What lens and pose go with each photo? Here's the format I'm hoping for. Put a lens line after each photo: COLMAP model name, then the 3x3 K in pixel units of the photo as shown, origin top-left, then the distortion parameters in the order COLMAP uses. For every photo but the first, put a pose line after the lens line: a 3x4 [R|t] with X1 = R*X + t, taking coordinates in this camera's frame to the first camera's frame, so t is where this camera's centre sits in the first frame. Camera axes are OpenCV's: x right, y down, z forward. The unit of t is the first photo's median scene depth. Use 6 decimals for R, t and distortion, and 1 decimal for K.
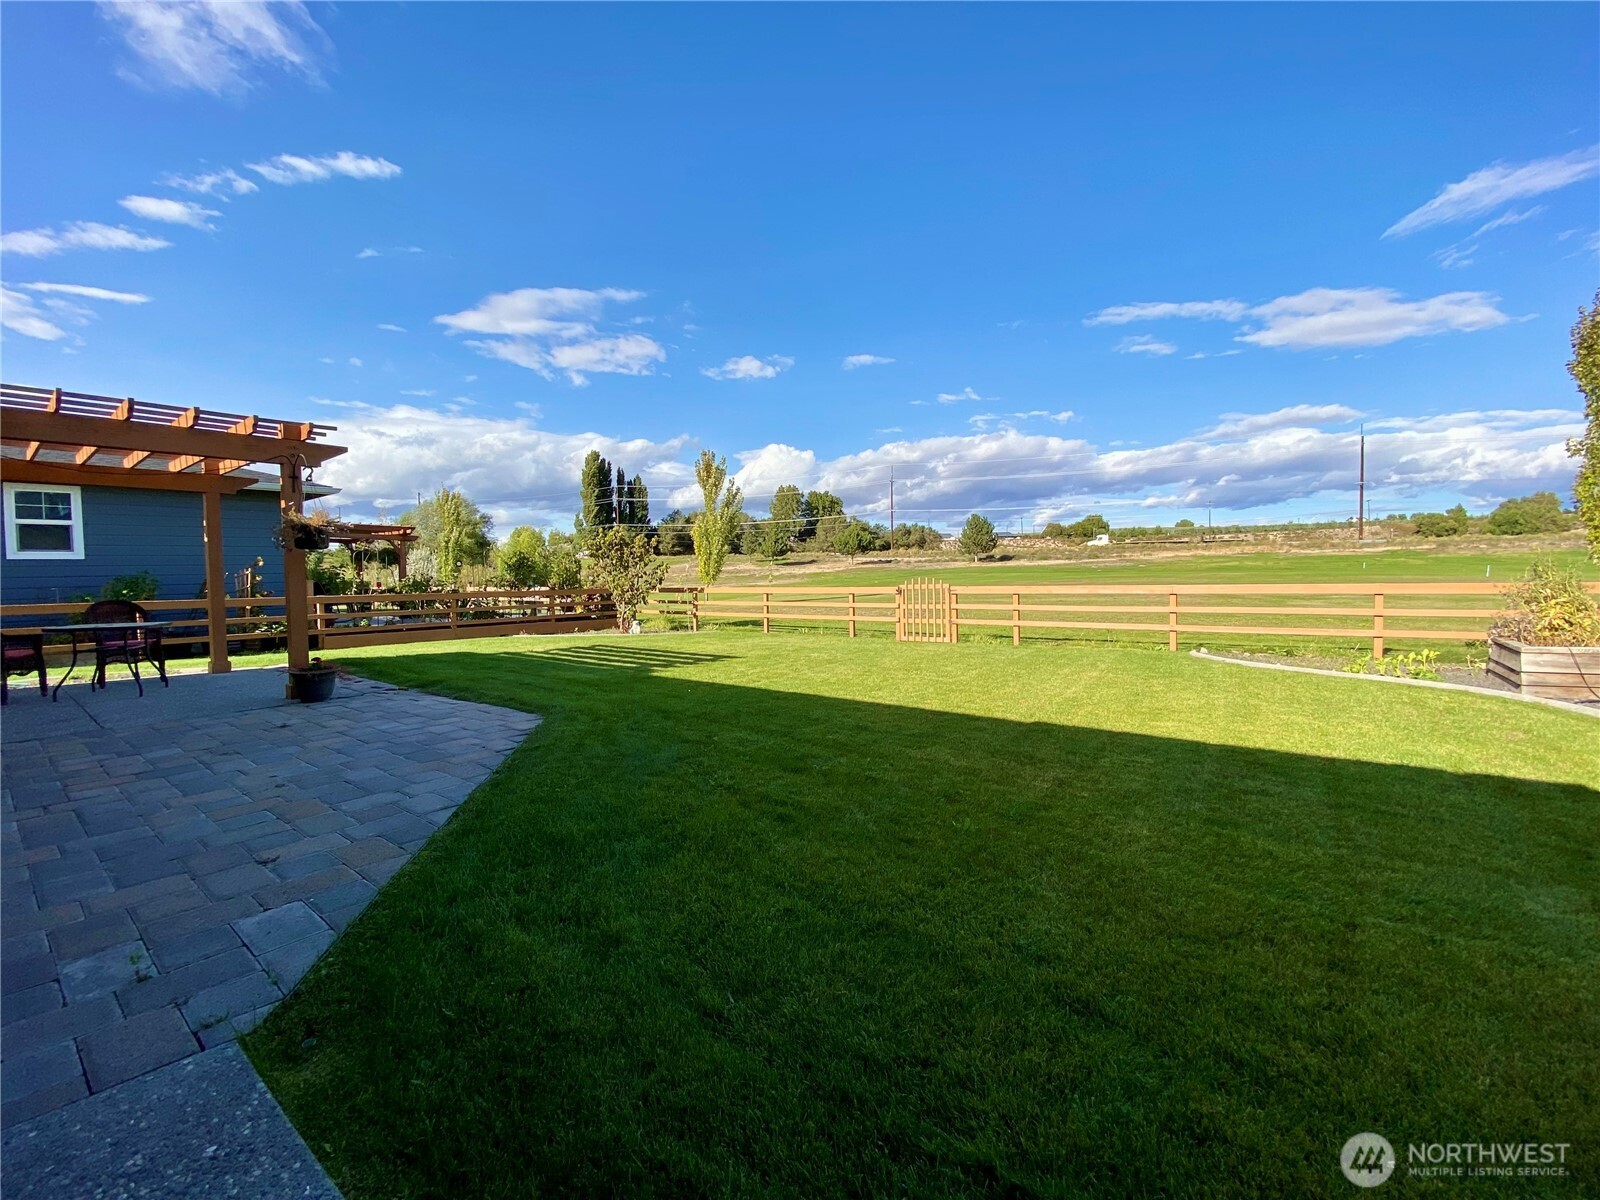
lens RADIAL K [[652.4, 0, 797.3], [0, 652.4, 601.9], [0, 0, 1]] dist [0.019909, -0.021701]
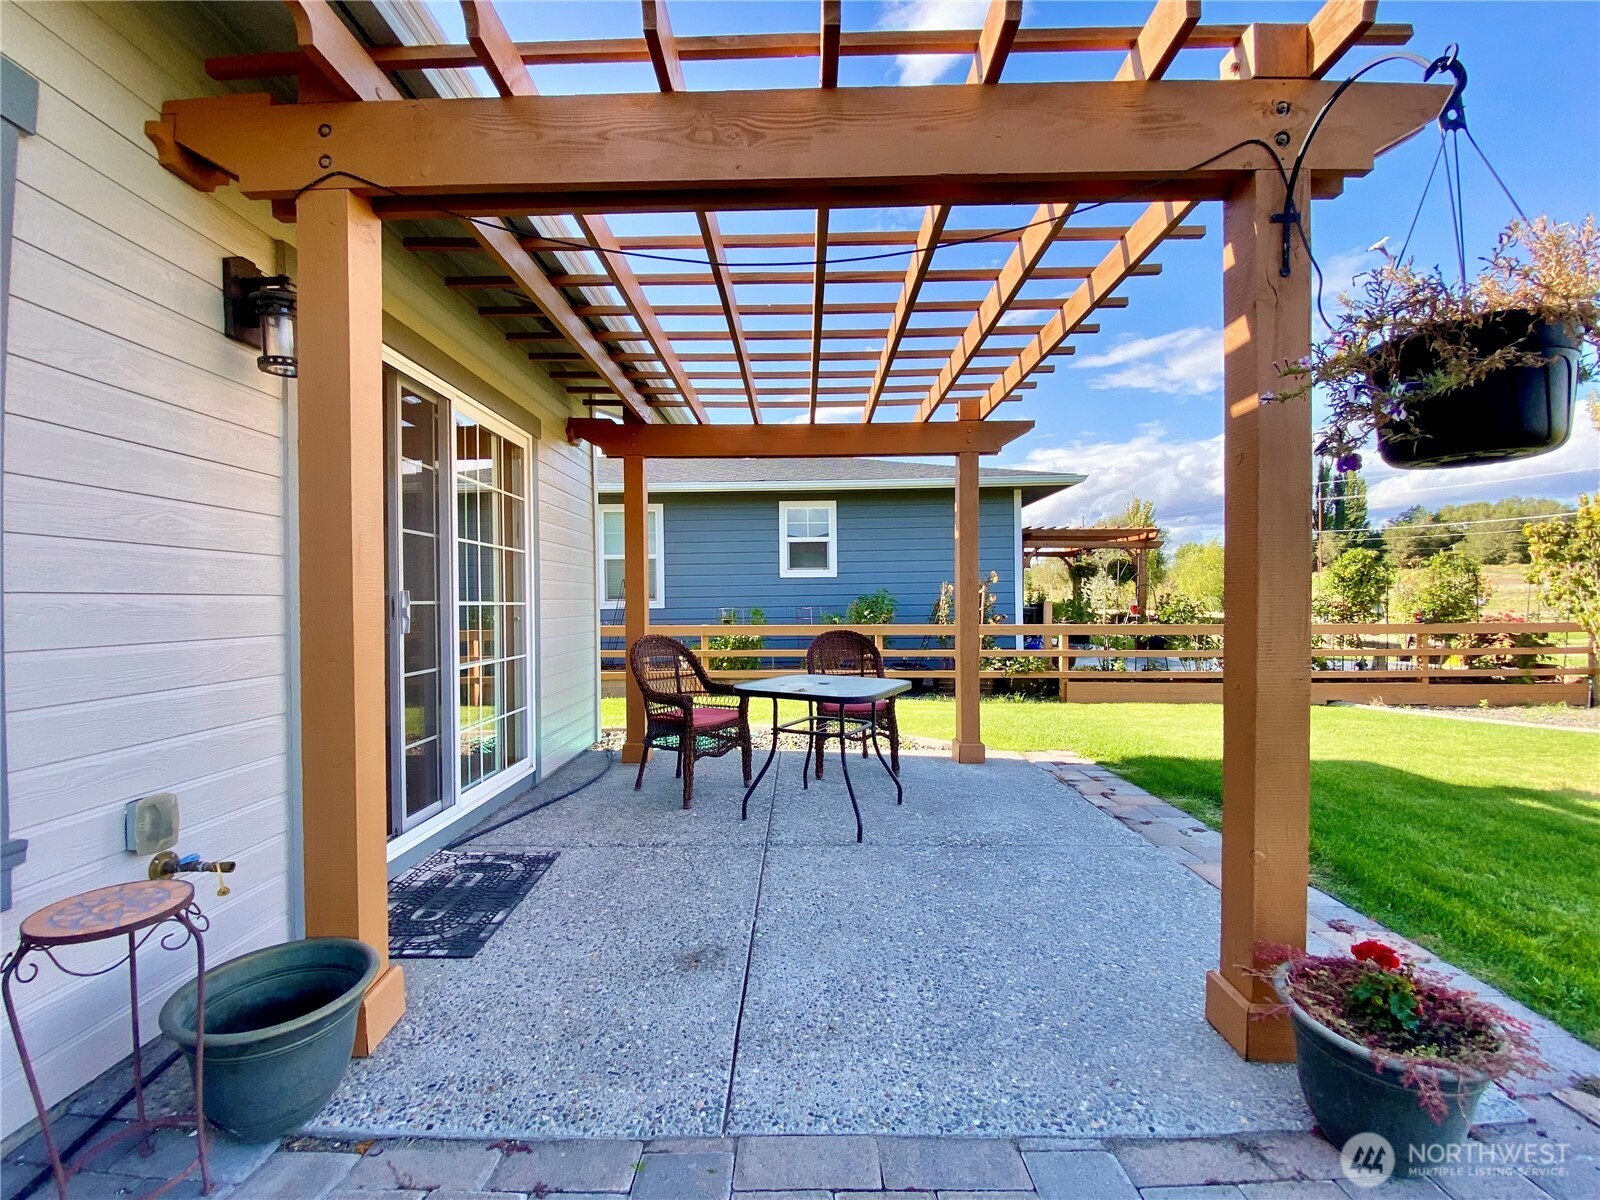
lens RADIAL K [[652.4, 0, 797.3], [0, 652.4, 601.9], [0, 0, 1]] dist [0.019909, -0.021701]
pose [[0.601742, 0.013291, -0.798580, -0.335845], [-0.036850, 0.999259, -0.011136, -0.014908], [0.797840, 0.036129, 0.601785, 0.343534]]
